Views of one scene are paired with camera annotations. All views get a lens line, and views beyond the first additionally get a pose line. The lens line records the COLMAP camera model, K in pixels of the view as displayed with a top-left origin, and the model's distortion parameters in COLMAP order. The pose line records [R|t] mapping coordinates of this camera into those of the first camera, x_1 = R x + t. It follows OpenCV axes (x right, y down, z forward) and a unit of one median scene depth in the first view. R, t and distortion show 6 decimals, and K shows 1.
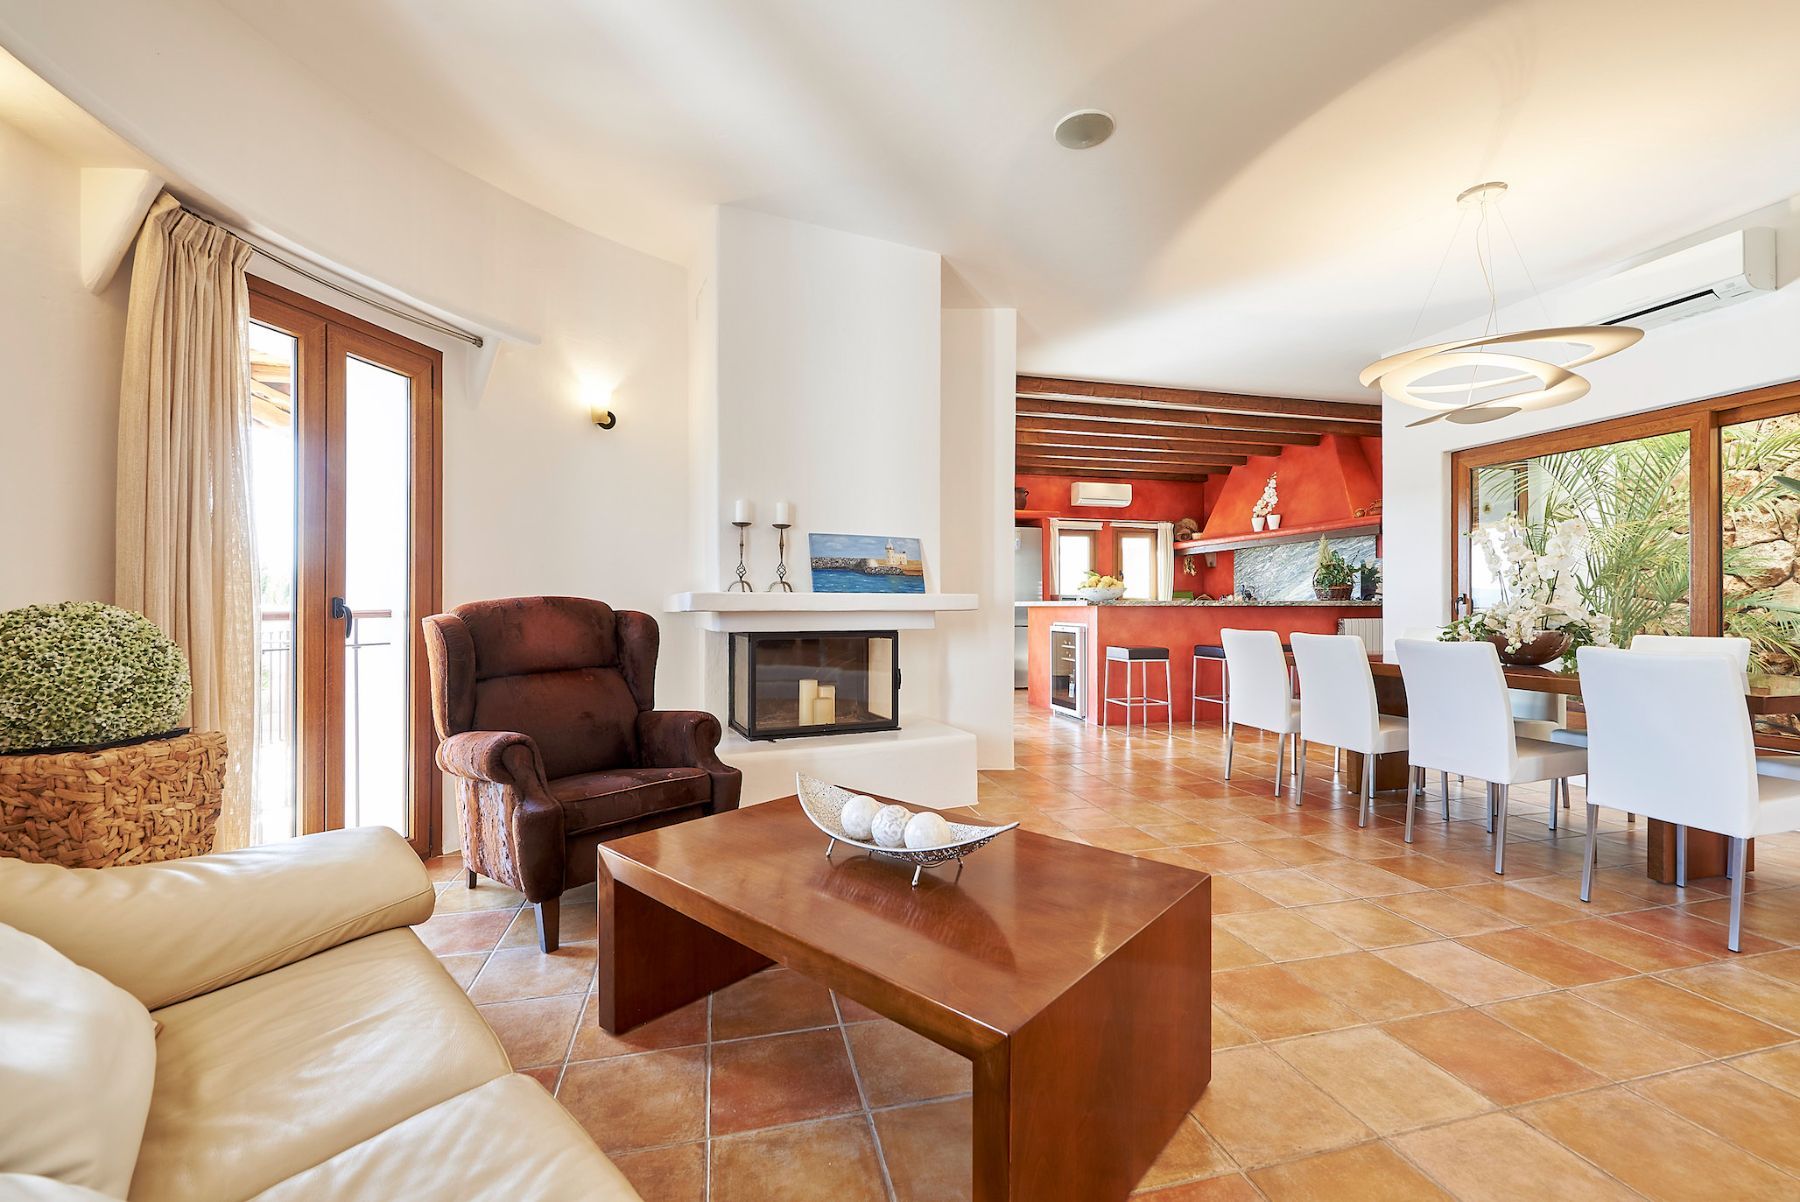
lens RADIAL K [[745.2, 0, 898.6], [0, 745.2, 600.6], [0, 0, 1]] dist [0.000398, 0.000018]
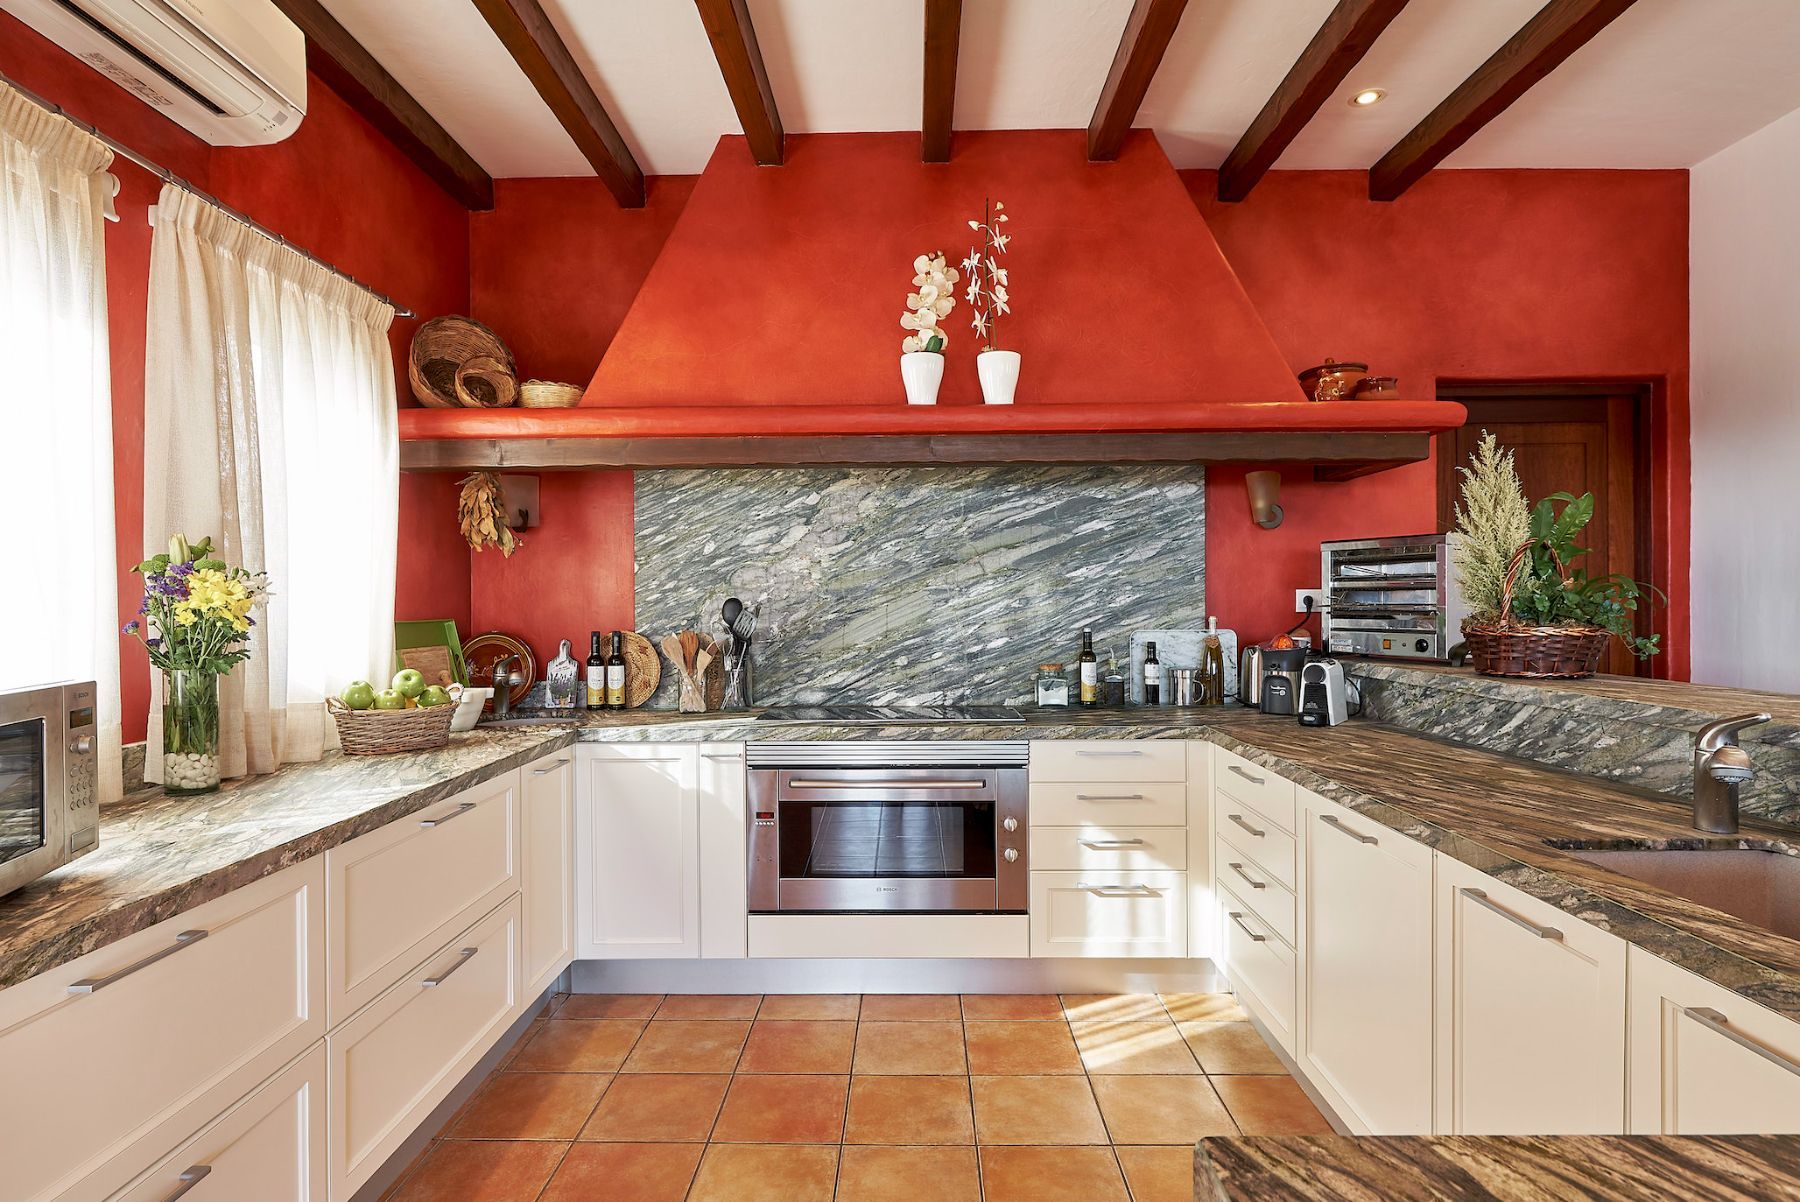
lens RADIAL K [[927.9, 0, 897.1], [0, 927.9, 603.8], [0, 0, 1]] dist [0.000936, -0.000503]
pose [[0.262903, -0.003561, 0.964816, 0.158110], [-0.000166, 0.999993, 0.003736, -0.022456], [-0.964822, -0.001142, 0.262900, 0.920720]]
